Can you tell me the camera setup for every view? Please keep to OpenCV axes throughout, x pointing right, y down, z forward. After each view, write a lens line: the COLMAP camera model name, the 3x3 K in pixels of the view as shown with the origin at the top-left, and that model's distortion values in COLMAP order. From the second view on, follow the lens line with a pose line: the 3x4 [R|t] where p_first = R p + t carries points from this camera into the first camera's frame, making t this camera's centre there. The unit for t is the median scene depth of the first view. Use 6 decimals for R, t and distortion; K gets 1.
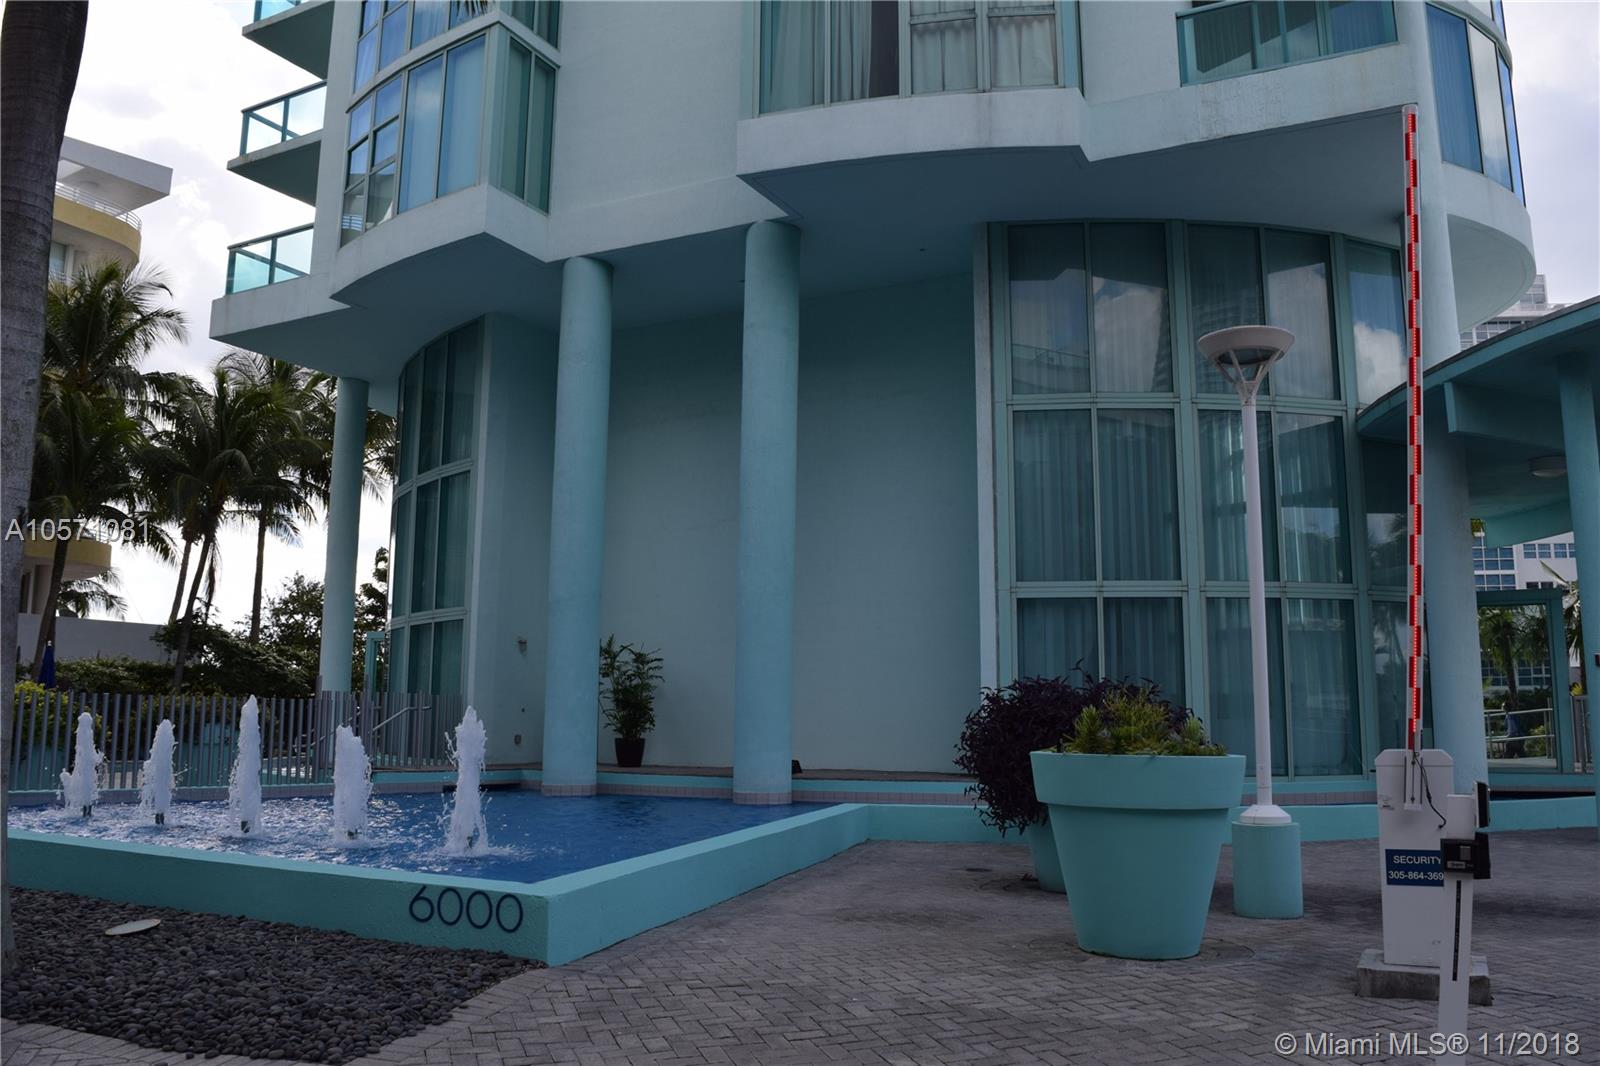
lens RADIAL K [[1249.8, 0, 800.0], [0, 1249.8, 533.0], [0, 0, 1]] dist [-0.094179, 0.009247]
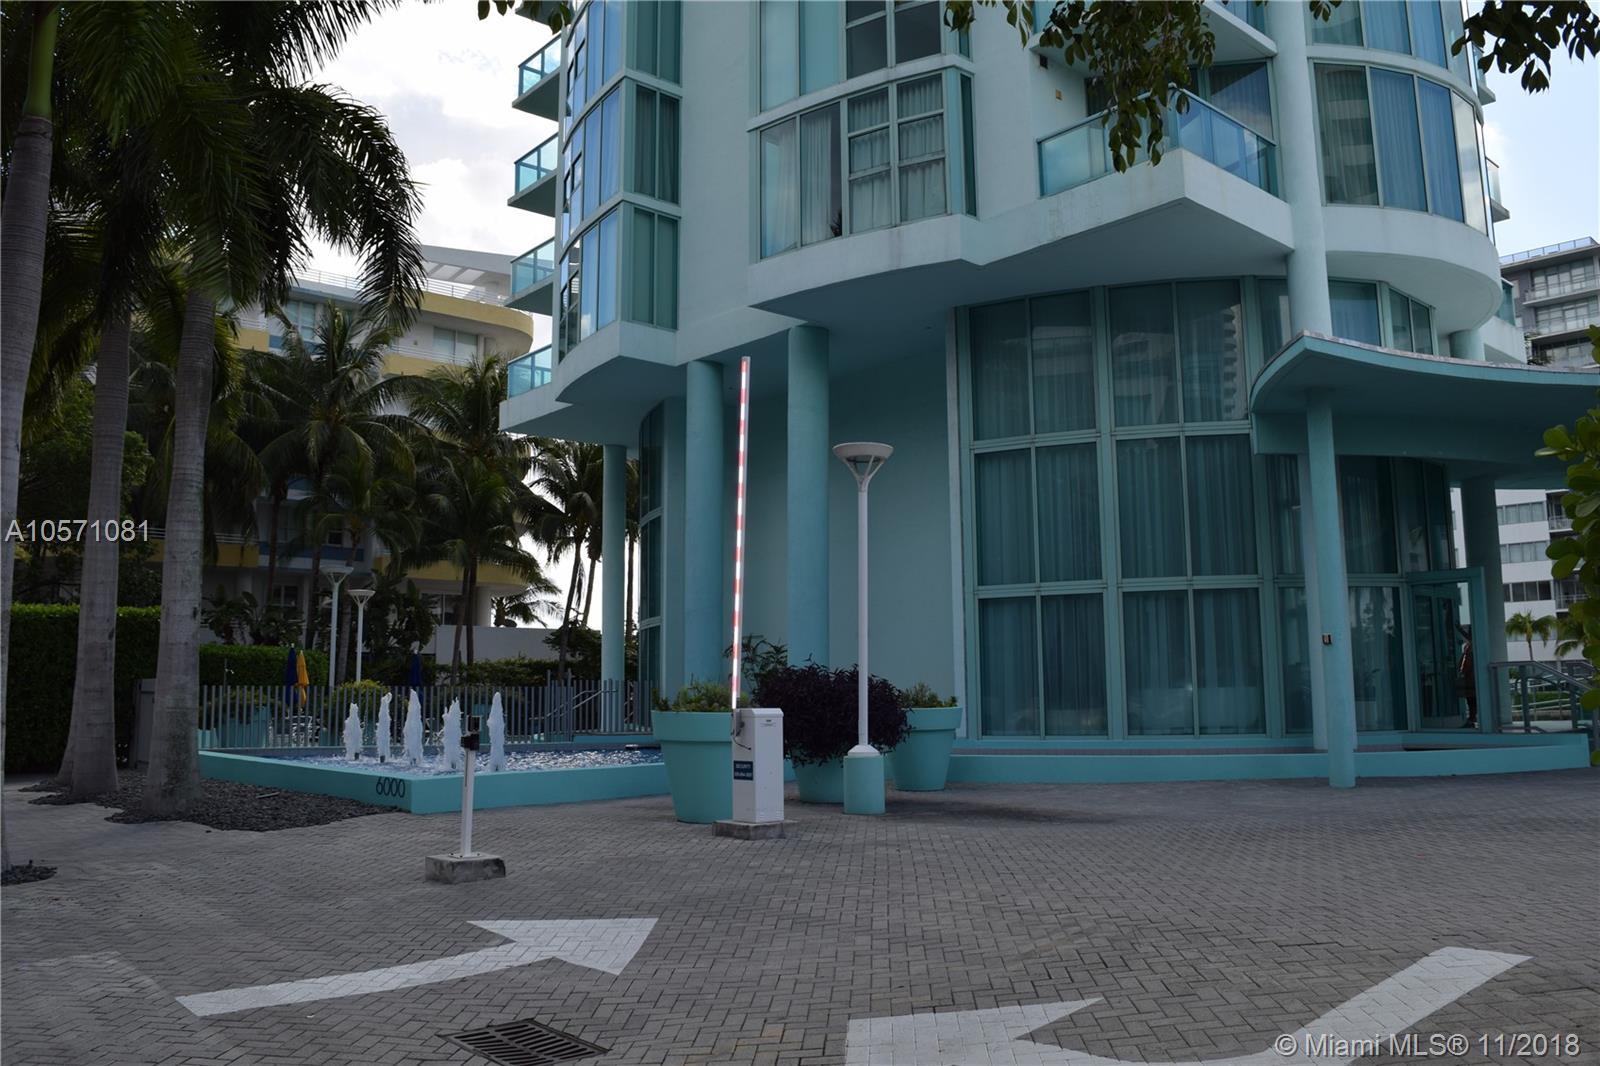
lens RADIAL K [[1249.8, 0, 800.0], [0, 1249.8, 533.0], [0, 0, 1]] dist [-0.094179, 0.009247]
pose [[0.928219, -0.062323, -0.366778, 0.464227], [0.068892, 0.997612, 0.004834, -0.034130], [0.365601, -0.029755, 0.930296, -0.269247]]
